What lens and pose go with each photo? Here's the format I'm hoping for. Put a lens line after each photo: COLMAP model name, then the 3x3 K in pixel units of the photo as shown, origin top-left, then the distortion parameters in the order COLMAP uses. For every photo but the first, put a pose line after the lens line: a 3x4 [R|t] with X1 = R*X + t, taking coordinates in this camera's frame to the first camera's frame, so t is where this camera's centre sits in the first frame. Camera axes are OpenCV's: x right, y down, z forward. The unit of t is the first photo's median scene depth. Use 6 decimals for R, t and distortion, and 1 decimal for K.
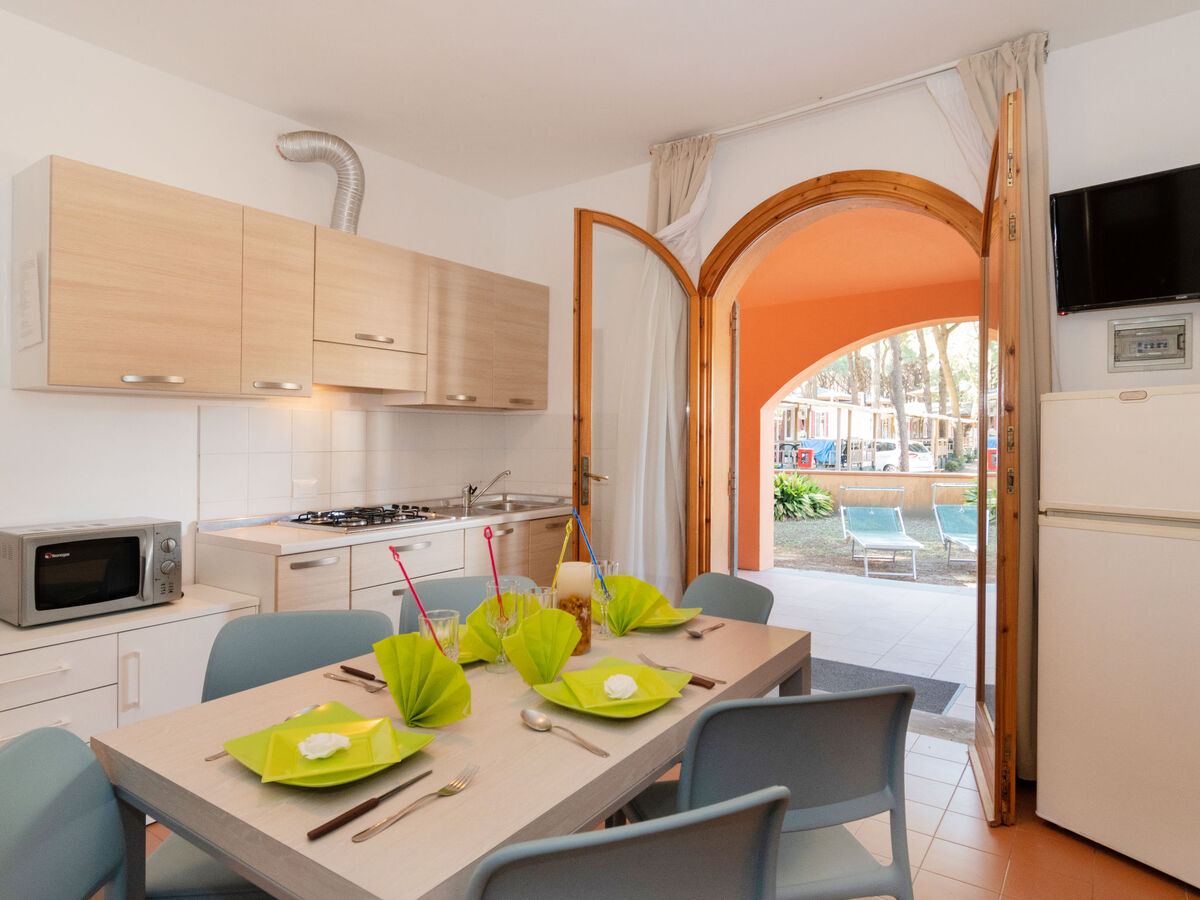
lens RADIAL K [[733.2, 0, 600.0], [0, 733.2, 450.0], [0, 0, 1]] dist [-0.028737, -0.000742]
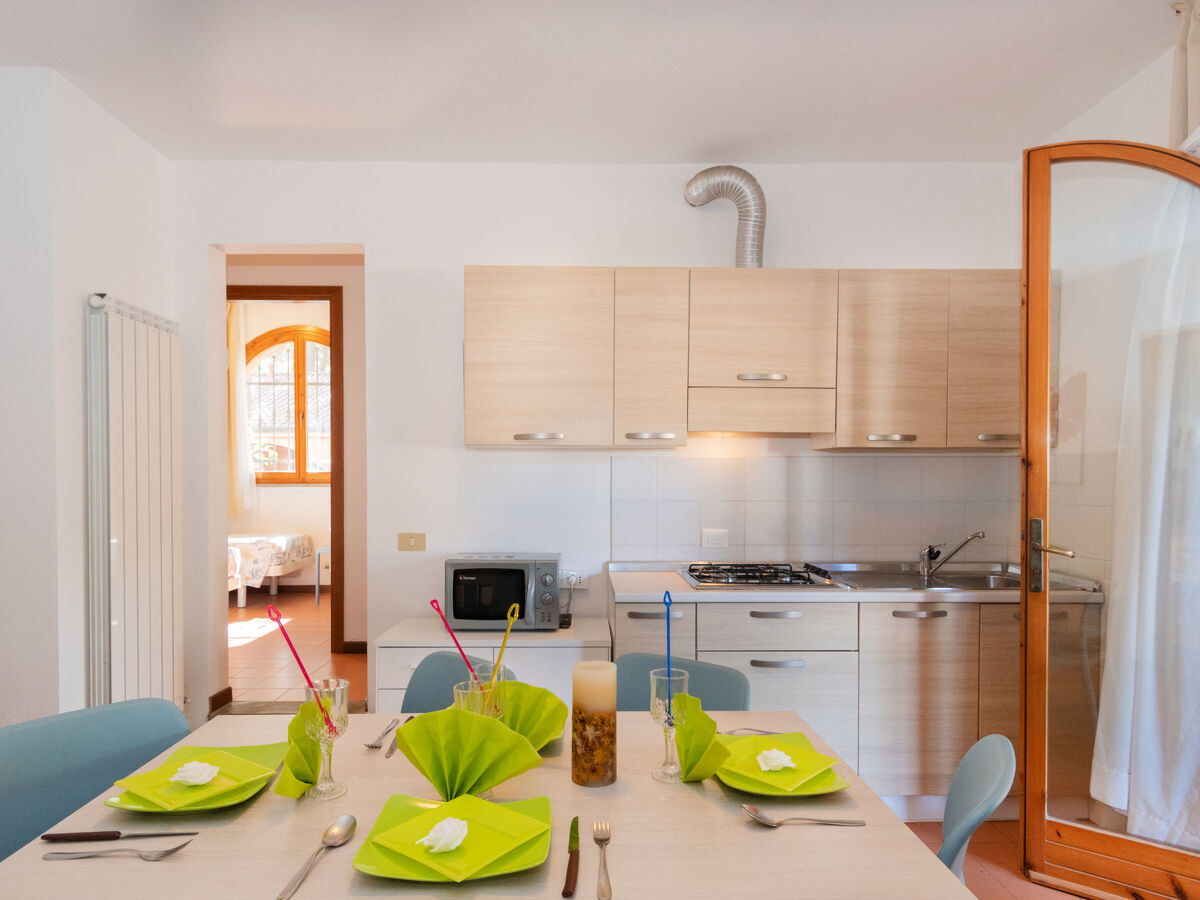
lens RADIAL K [[749.9, 0, 599.4], [0, 749.9, 484.6], [0, 0, 1]] dist [0.002013, 0.000168]
pose [[0.572254, 0.011170, -0.820001, 0.310705], [-0.015978, 0.999869, 0.002469, -0.017631], [0.819921, 0.011689, 0.572357, 0.283268]]
